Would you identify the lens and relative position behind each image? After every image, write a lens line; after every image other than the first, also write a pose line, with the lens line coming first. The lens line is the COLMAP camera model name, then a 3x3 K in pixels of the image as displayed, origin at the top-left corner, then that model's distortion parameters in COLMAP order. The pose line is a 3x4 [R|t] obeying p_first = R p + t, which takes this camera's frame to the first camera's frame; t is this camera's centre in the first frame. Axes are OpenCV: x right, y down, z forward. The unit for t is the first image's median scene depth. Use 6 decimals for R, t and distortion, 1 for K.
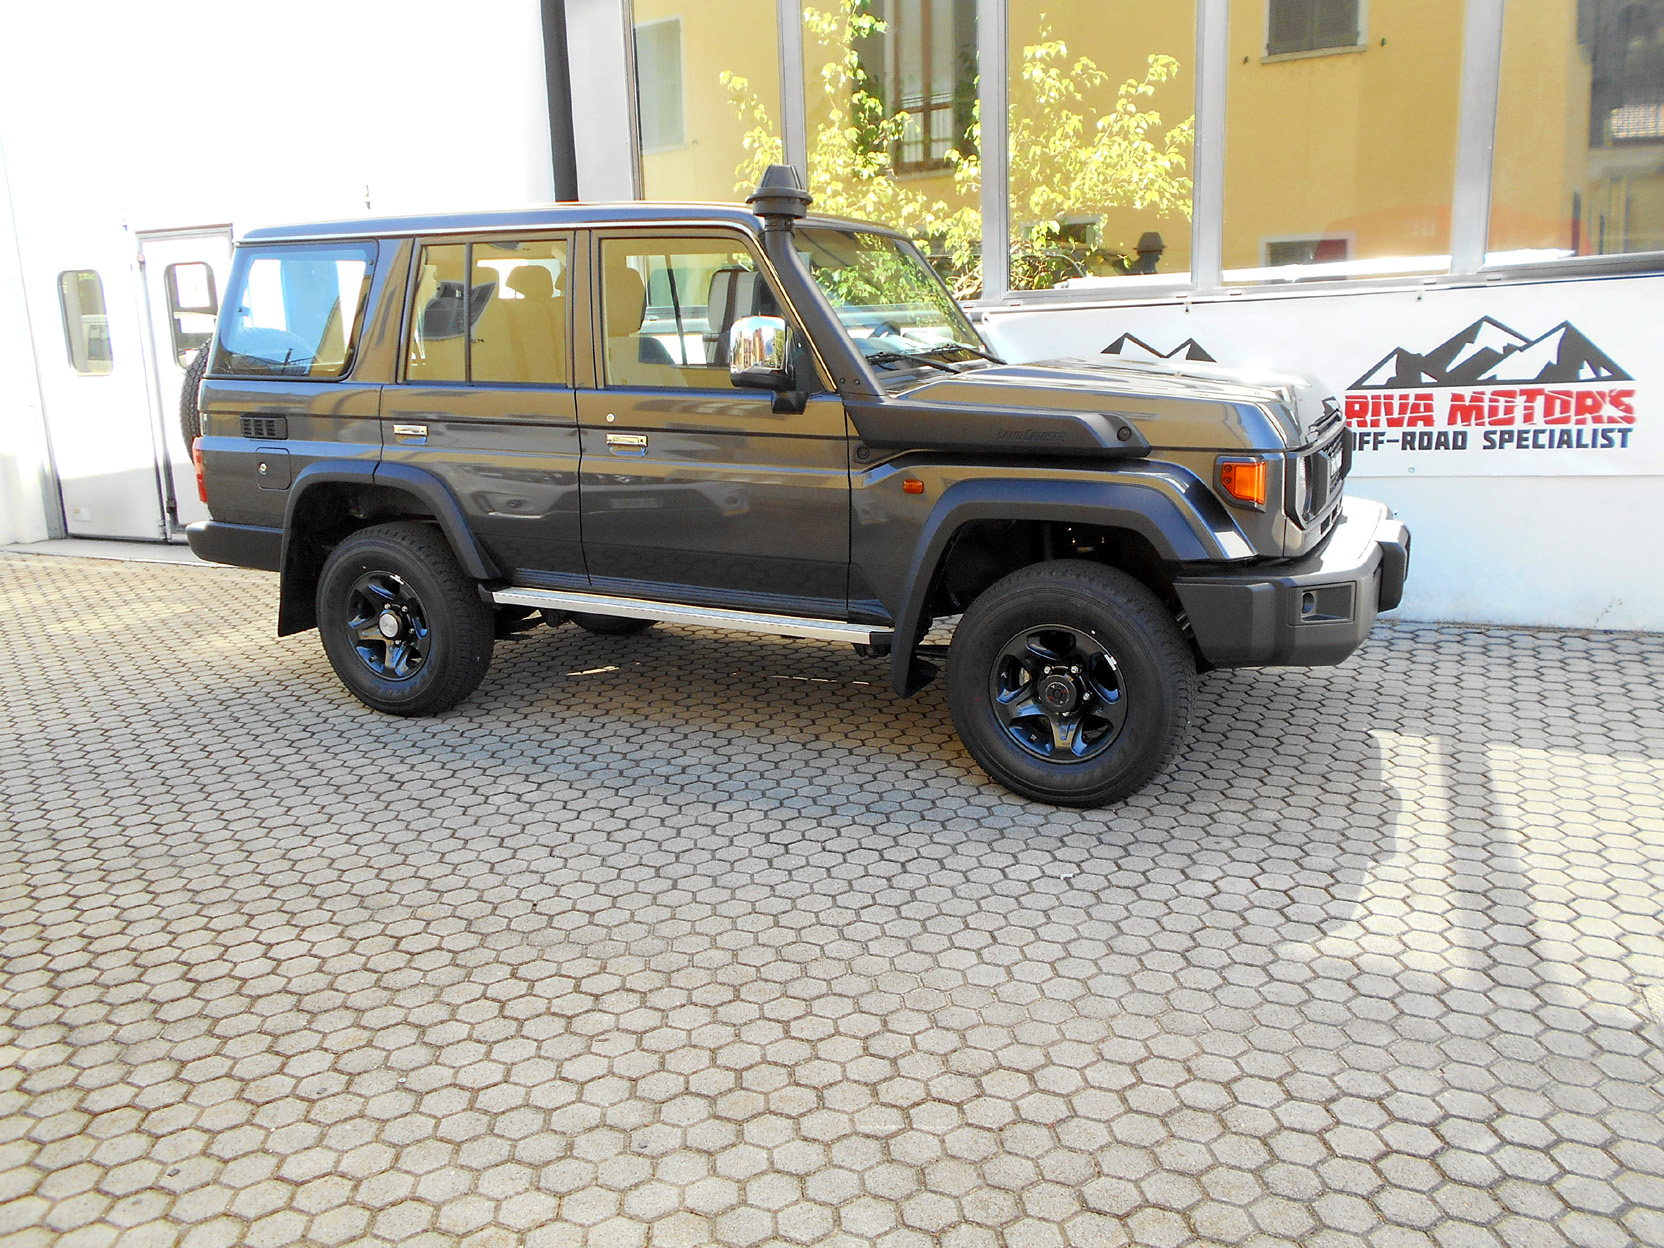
lens RADIAL K [[1341.4, 0, 832.1], [0, 1341.4, 690.7], [0, 0, 1]] dist [-0.006024, -0.000432]
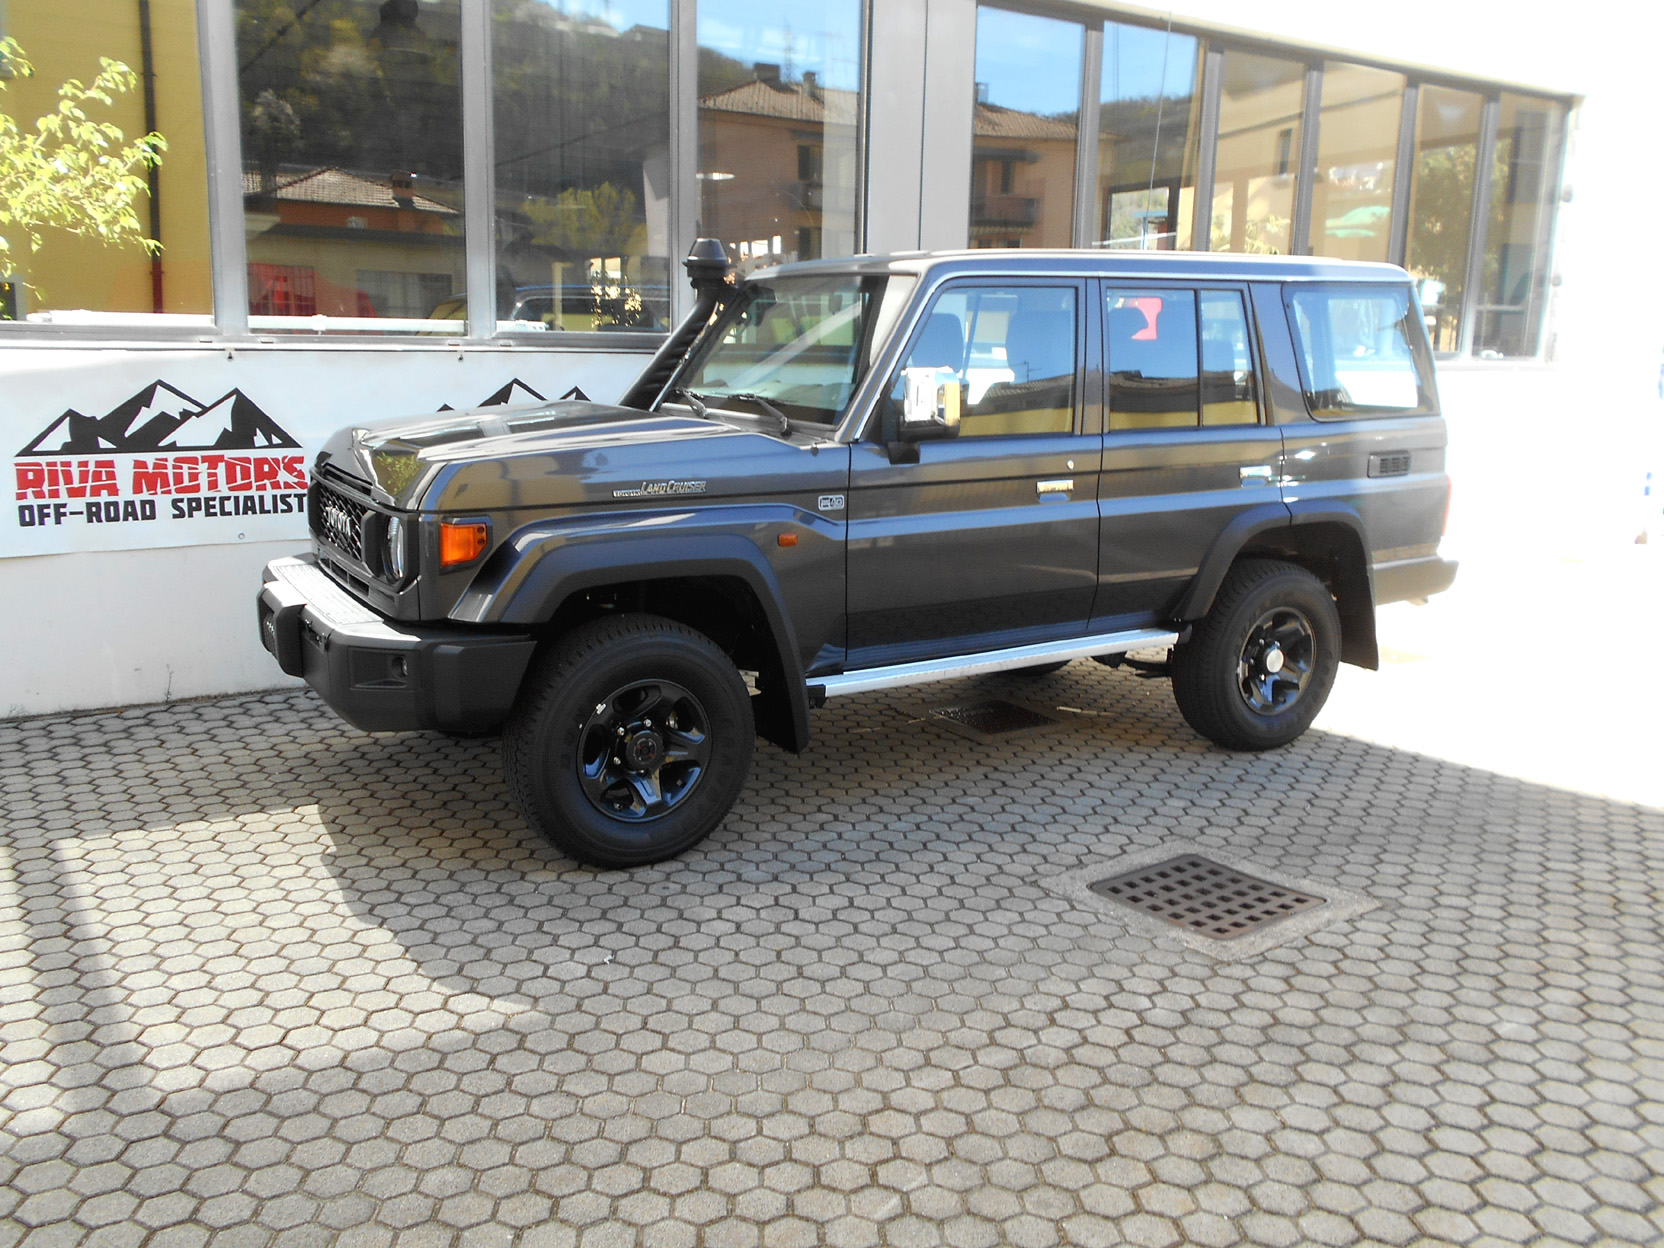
lens RADIAL K [[1480.3, 0, 832.0], [0, 1480.3, 624.0], [0, 0, 1]] dist [-0.034659, 0.001466]
pose [[0.482880, -0.091406, 0.870903, -0.200073], [0.189799, 0.981821, -0.002188, -0.017829], [-0.854870, 0.166353, 0.491450, 0.112279]]
